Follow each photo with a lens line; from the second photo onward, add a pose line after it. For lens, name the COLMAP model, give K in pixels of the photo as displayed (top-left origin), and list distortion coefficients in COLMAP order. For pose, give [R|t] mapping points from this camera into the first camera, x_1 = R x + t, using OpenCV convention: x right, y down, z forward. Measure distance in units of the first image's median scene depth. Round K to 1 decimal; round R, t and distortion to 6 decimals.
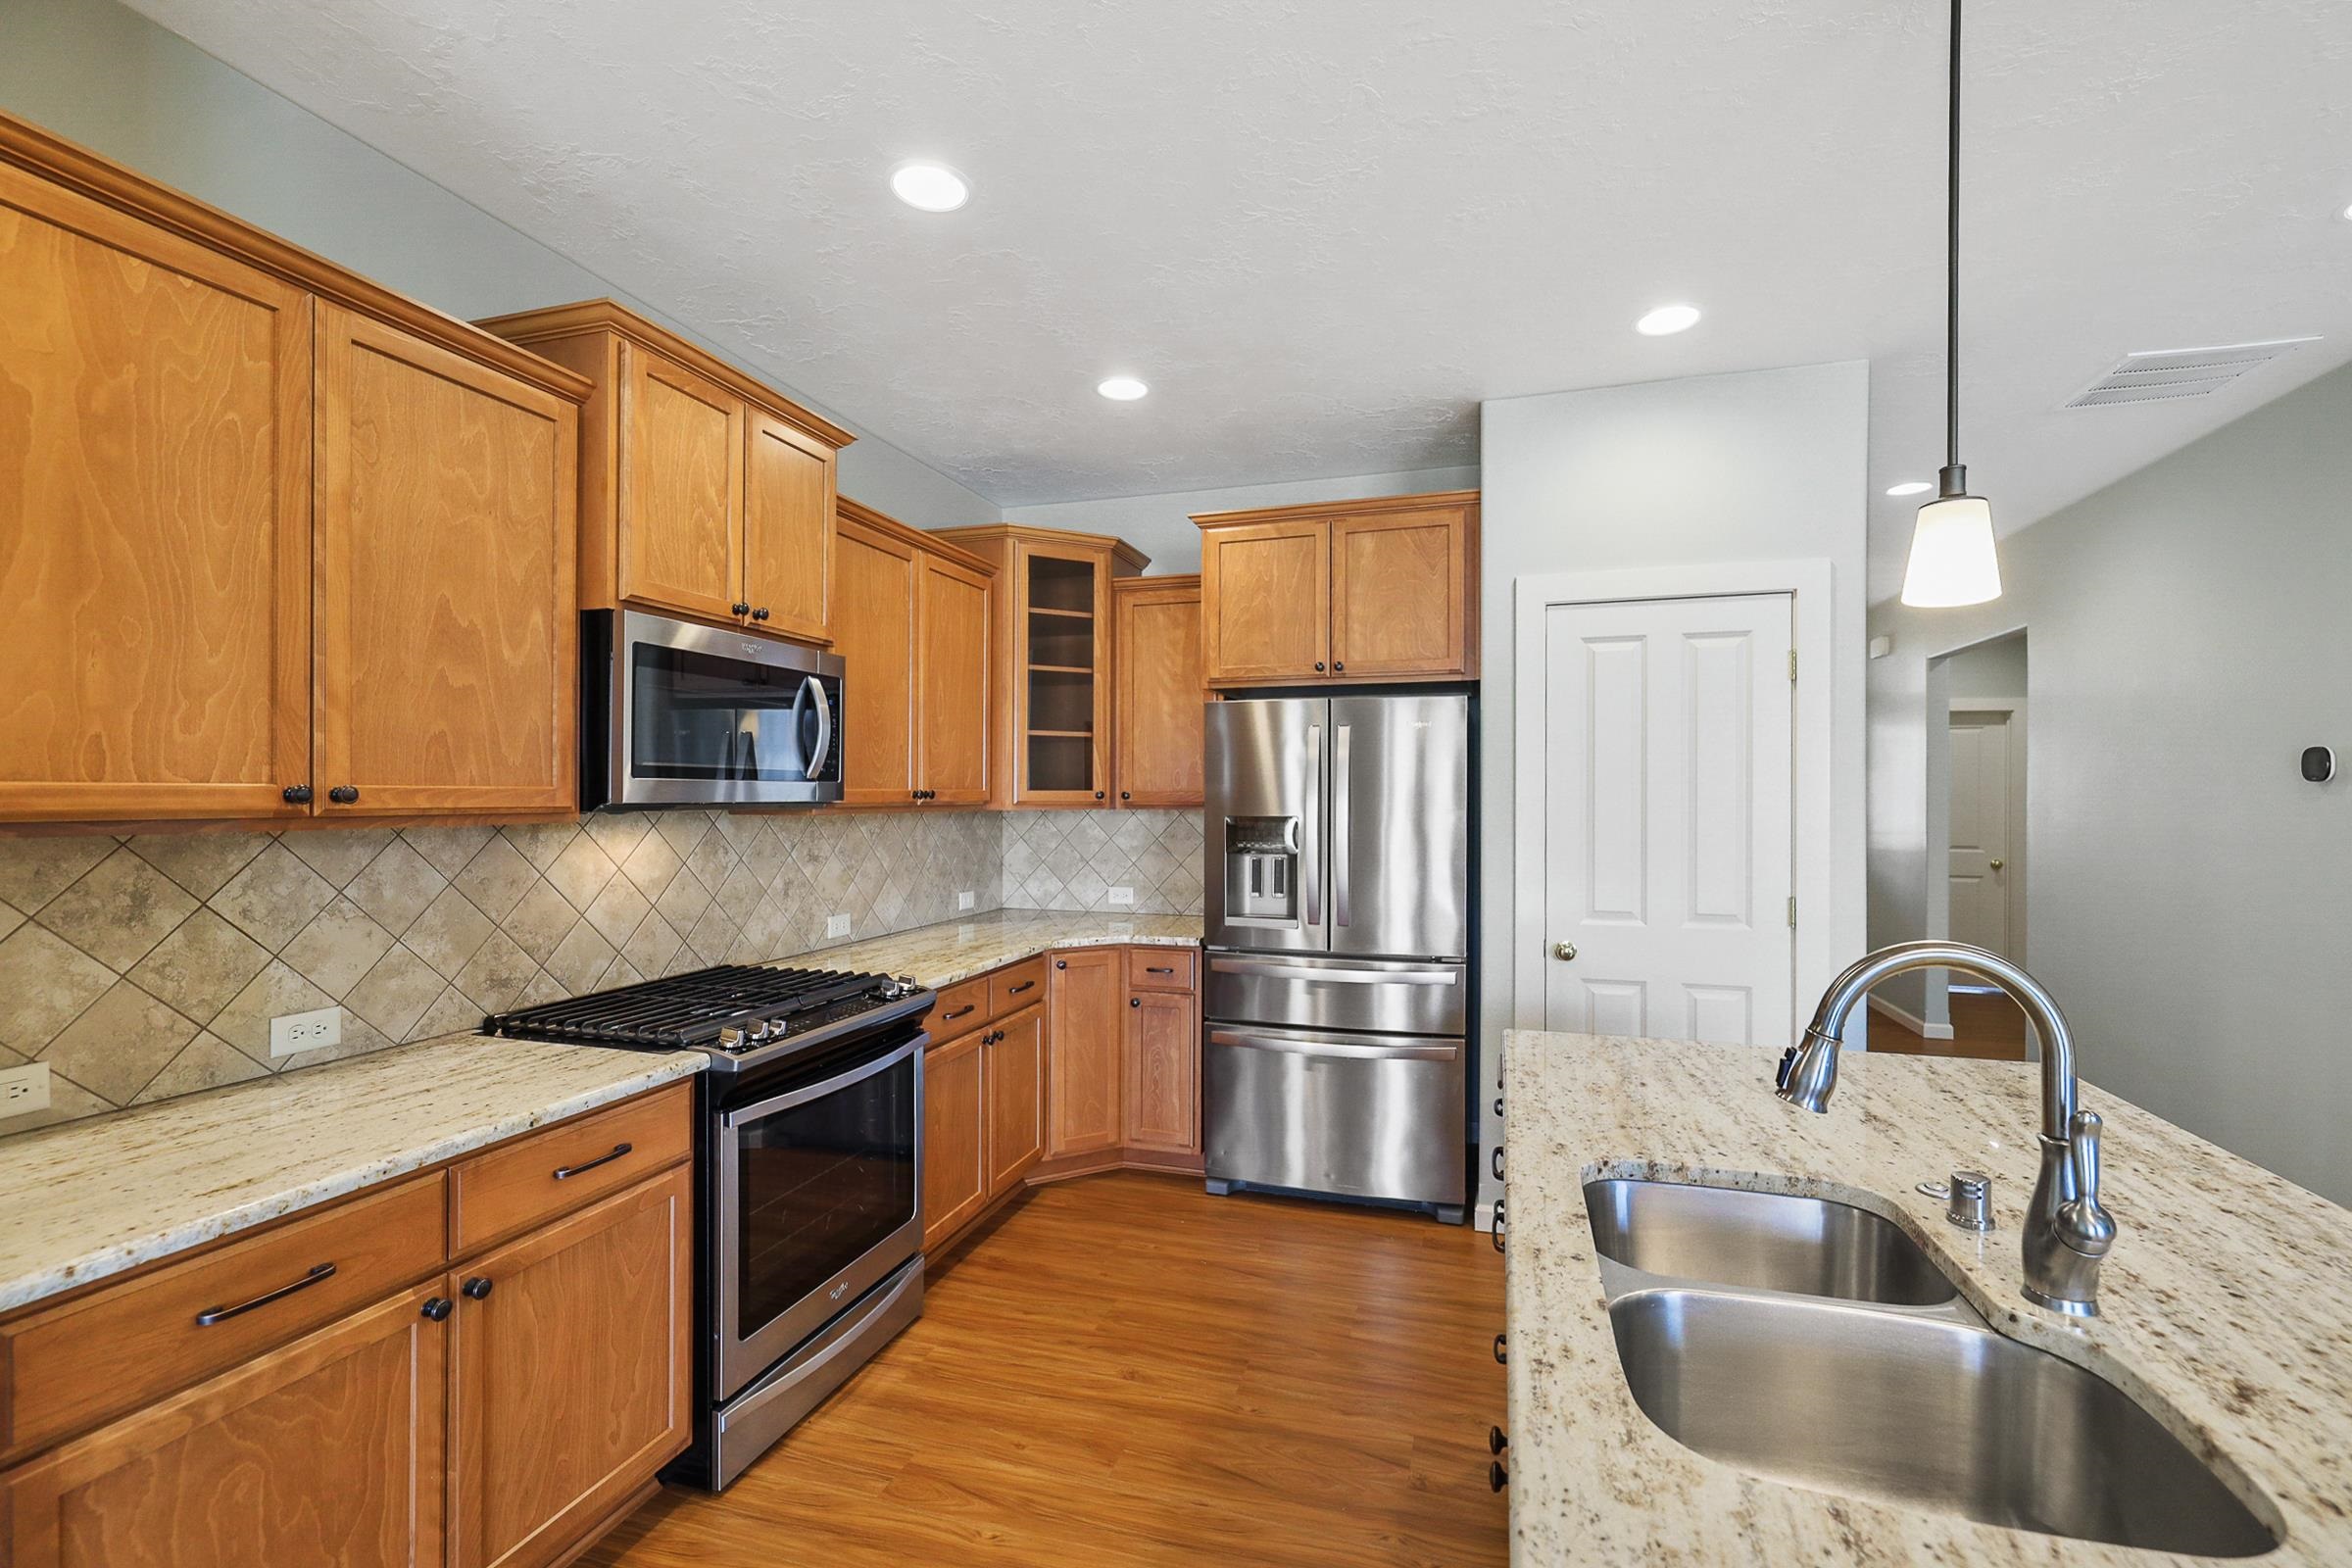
lens RADIAL K [[1004.8, 0, 1187.4], [0, 1004.8, 794.2], [0, 0, 1]] dist [-0.000427, -0.000176]
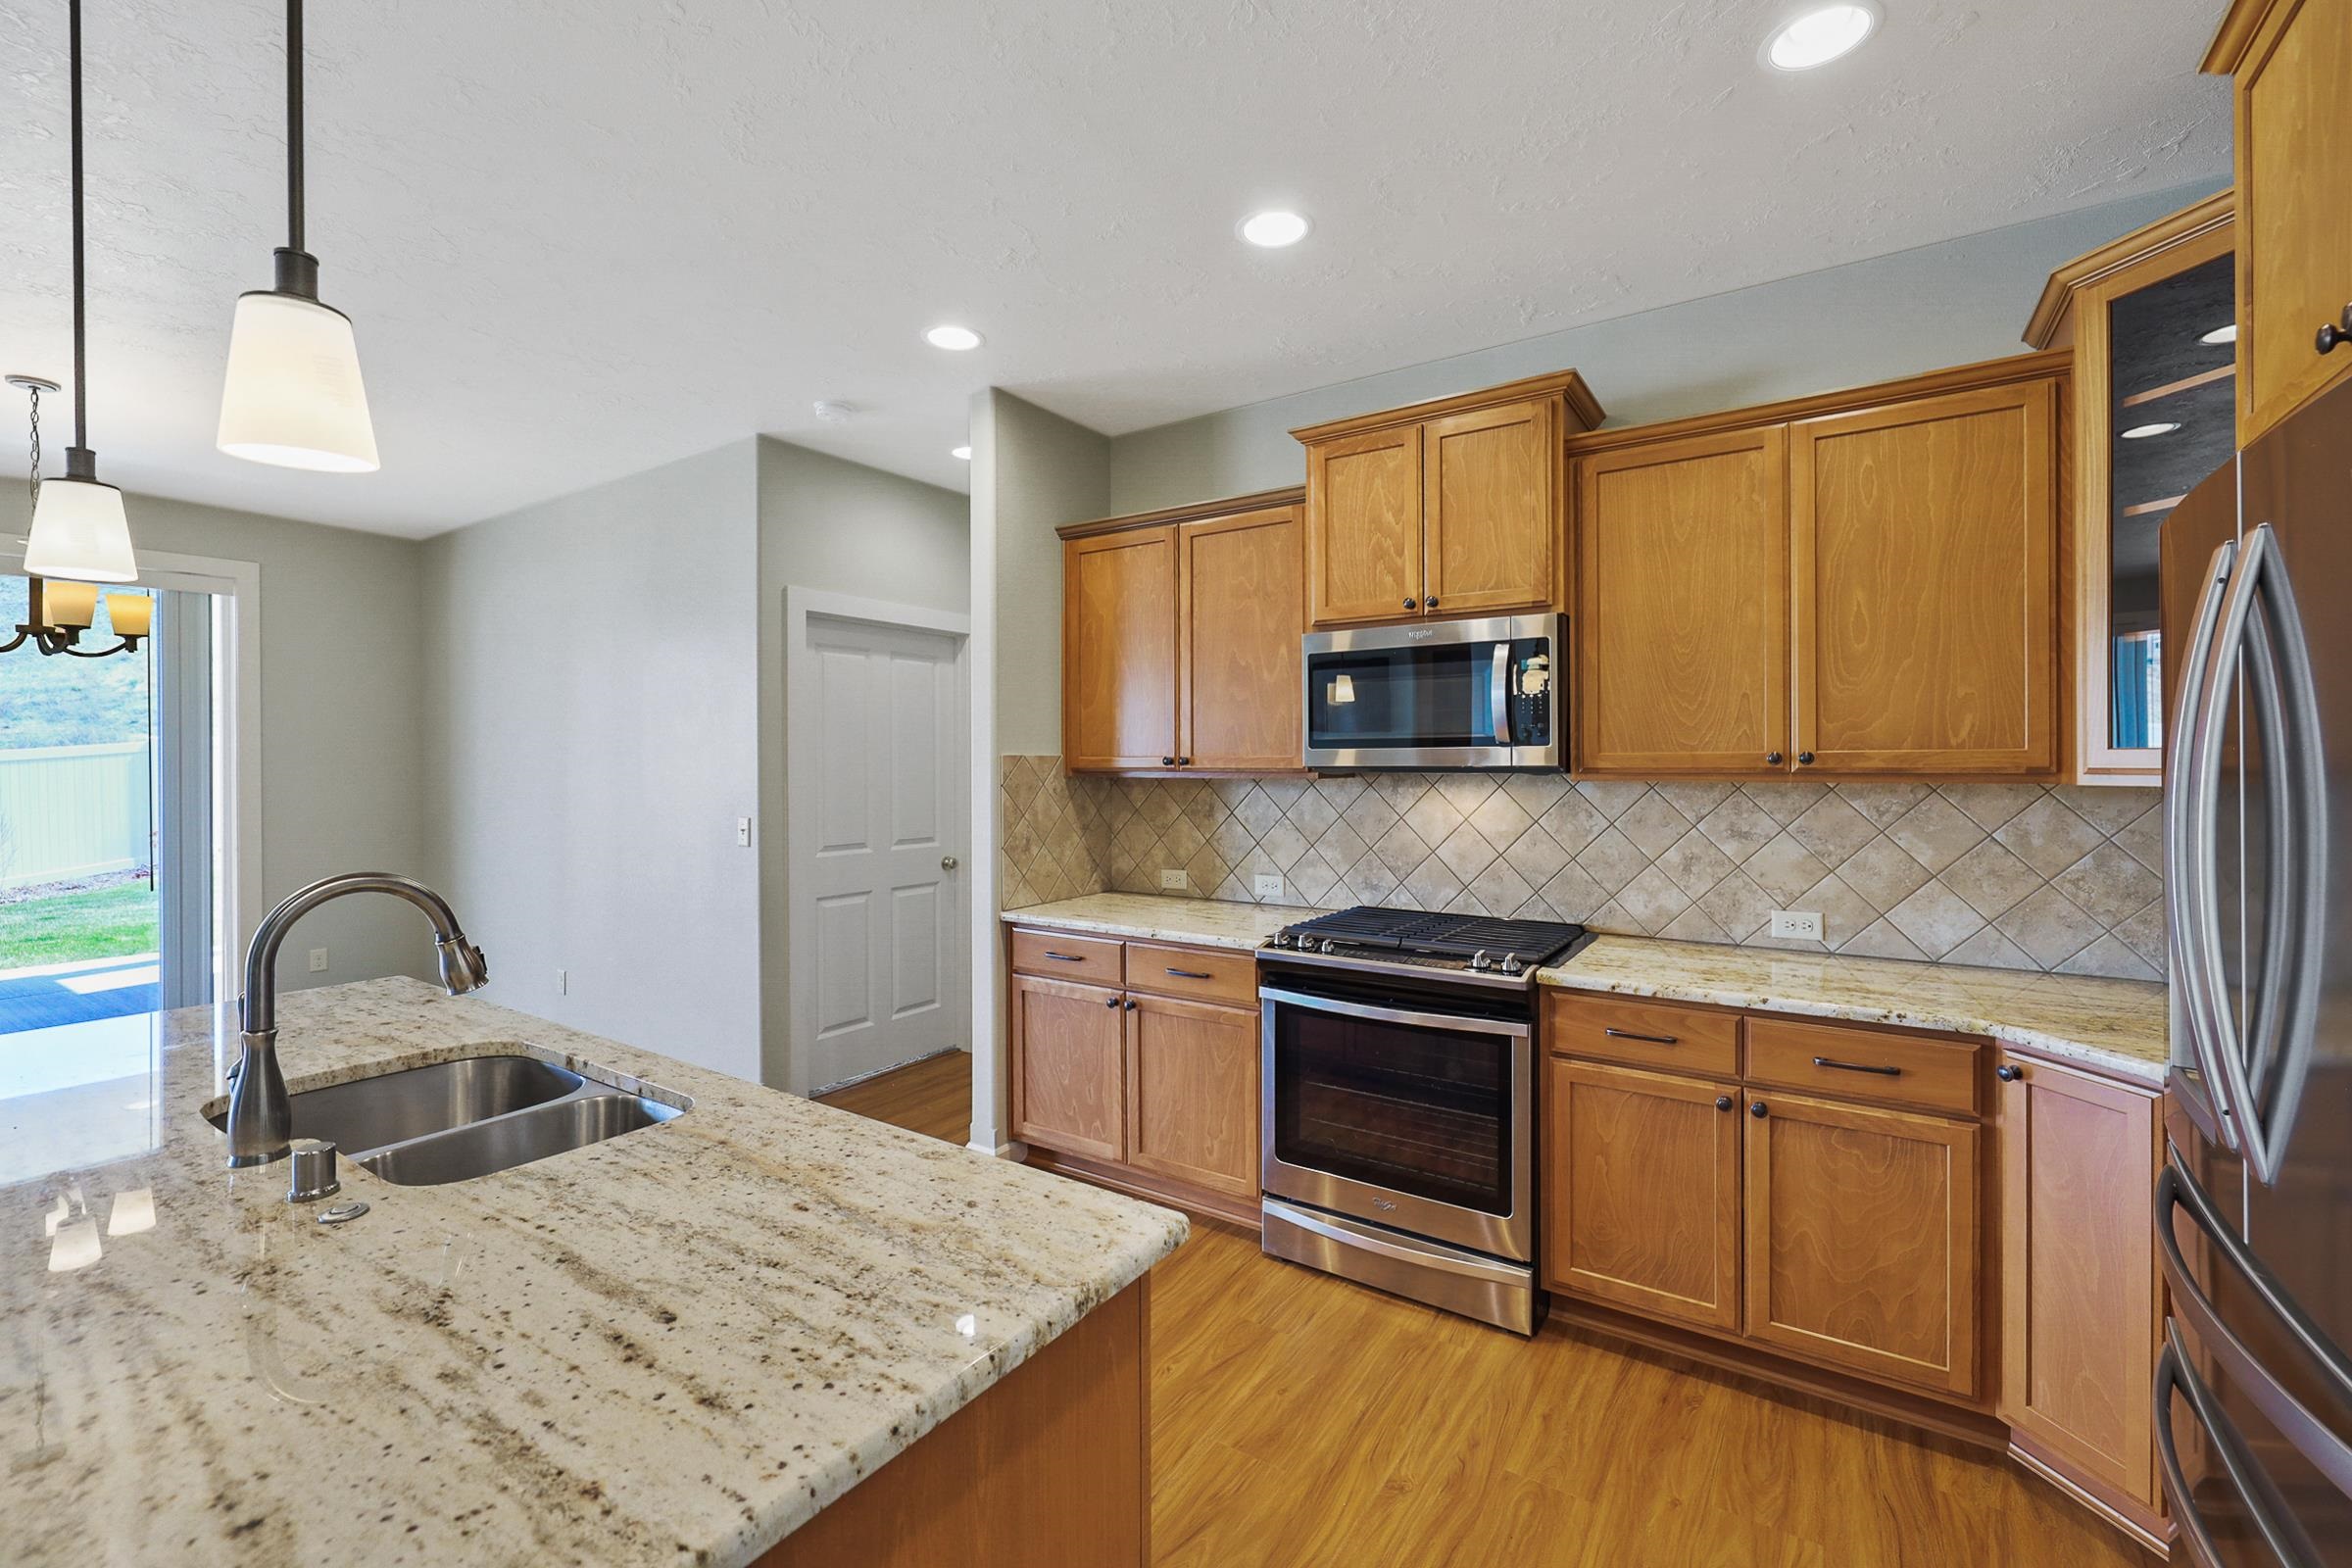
lens RADIAL K [[986.2, 0, 1178.9], [0, 986.2, 765.2], [0, 0, 1]] dist [-0.000170, 0.000115]
pose [[-0.288619, 0.002396, -0.957441, 0.731218], [0.003413, 0.999993, 0.001474, 0.004066], [0.957438, -0.002842, -0.288626, 1.047704]]
